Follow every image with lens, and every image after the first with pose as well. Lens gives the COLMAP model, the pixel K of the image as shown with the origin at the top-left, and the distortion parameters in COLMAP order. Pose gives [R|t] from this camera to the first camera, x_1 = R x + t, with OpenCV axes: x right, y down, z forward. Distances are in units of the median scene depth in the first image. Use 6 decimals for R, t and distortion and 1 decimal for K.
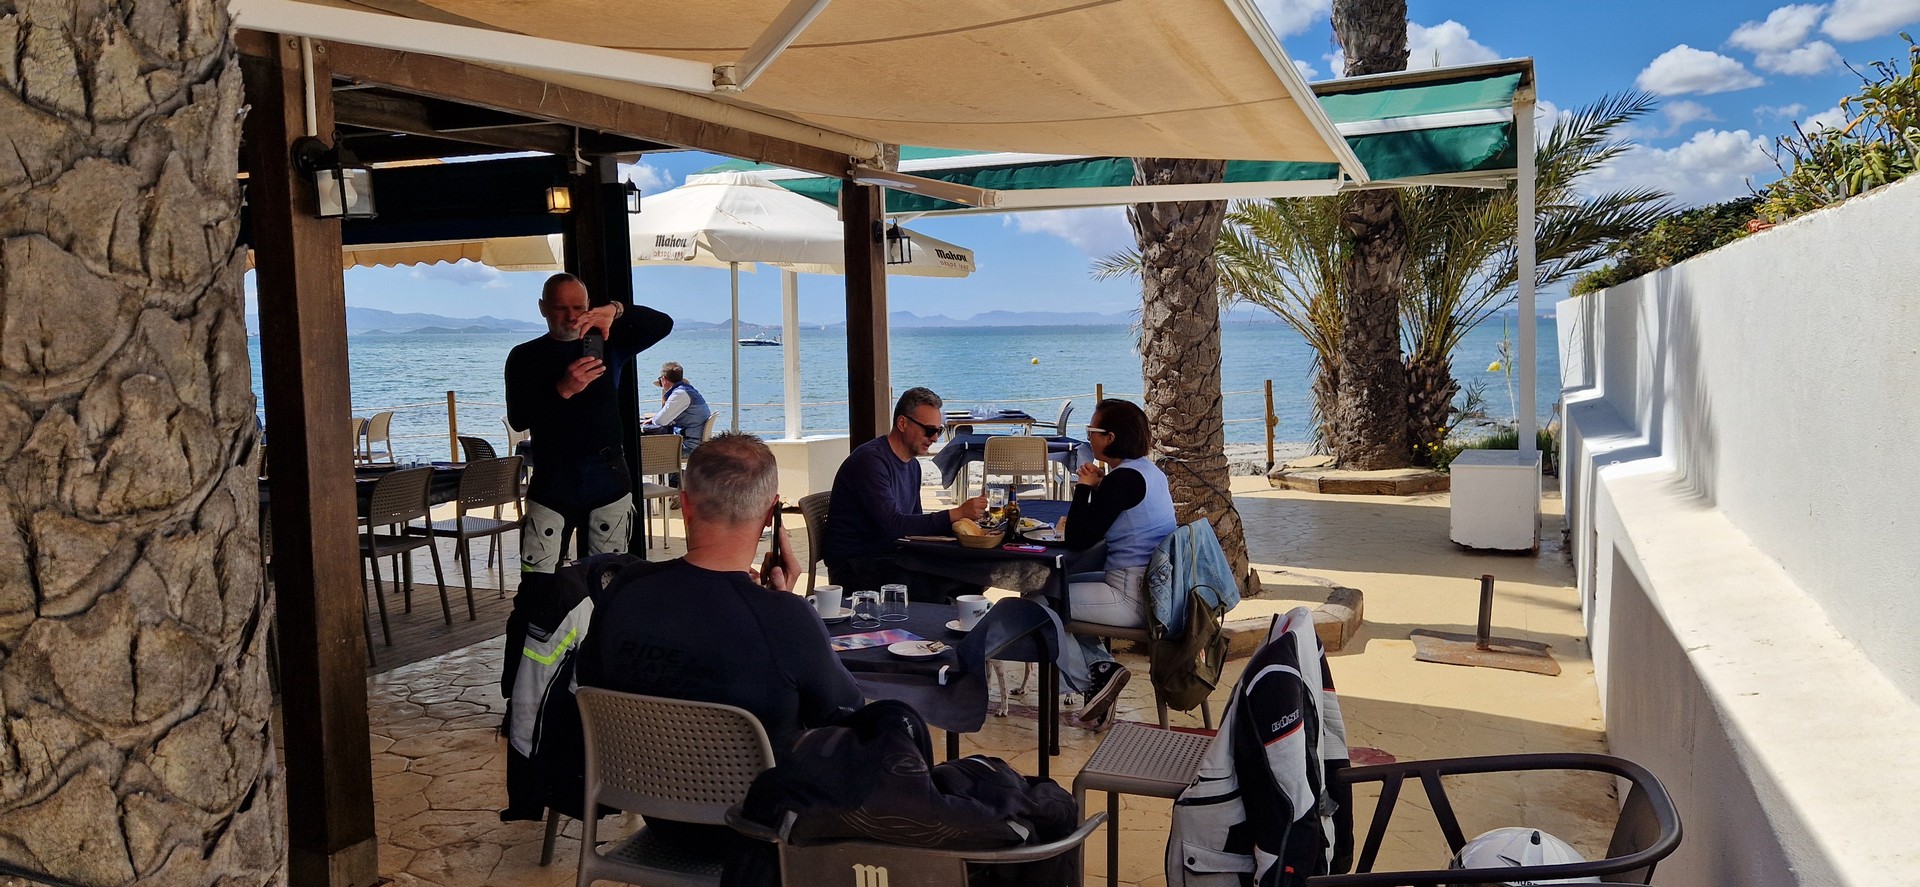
lens RADIAL K [[1289.1, 0, 960.0], [0, 1289.1, 443.5], [0, 0, 1]] dist [0.000142, -0.000037]
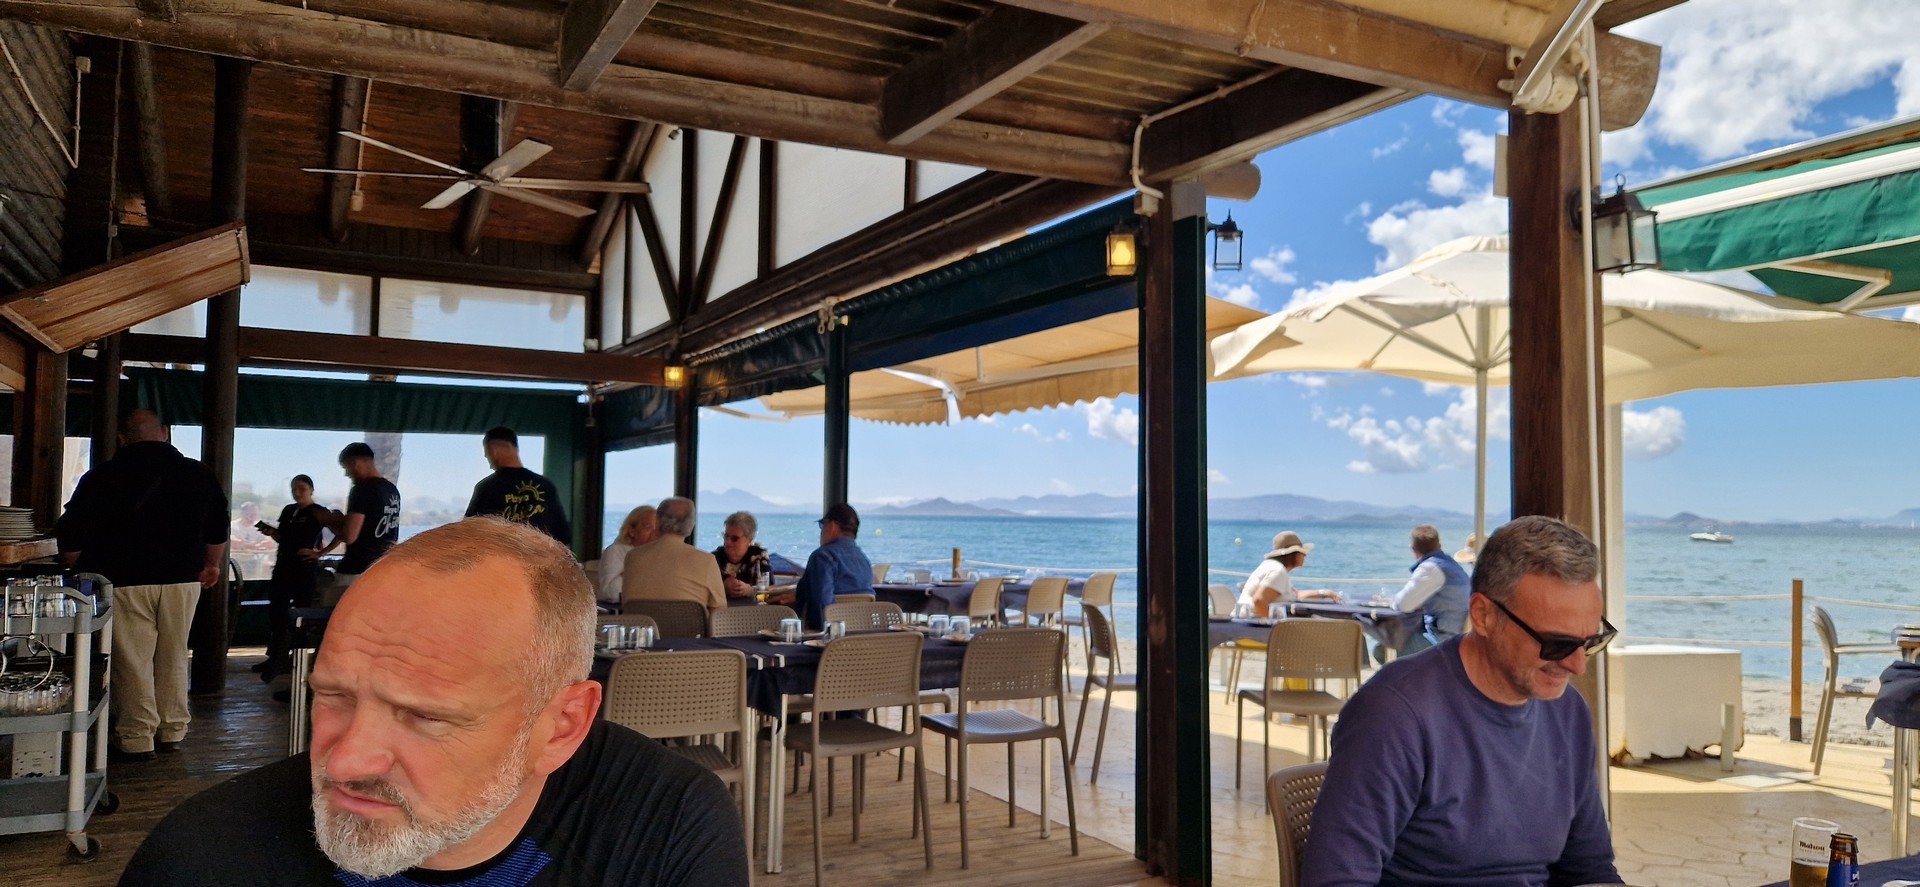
lens RADIAL K [[1289.1, 0, 960.0], [0, 1289.1, 443.5], [0, 0, 1]] dist [0.000142, -0.000037]
pose [[0.783735, -0.004749, -0.621078, 0.041589], [-0.083537, 0.990079, -0.112985, -0.007372], [0.615452, 0.140434, 0.775562, 0.429317]]
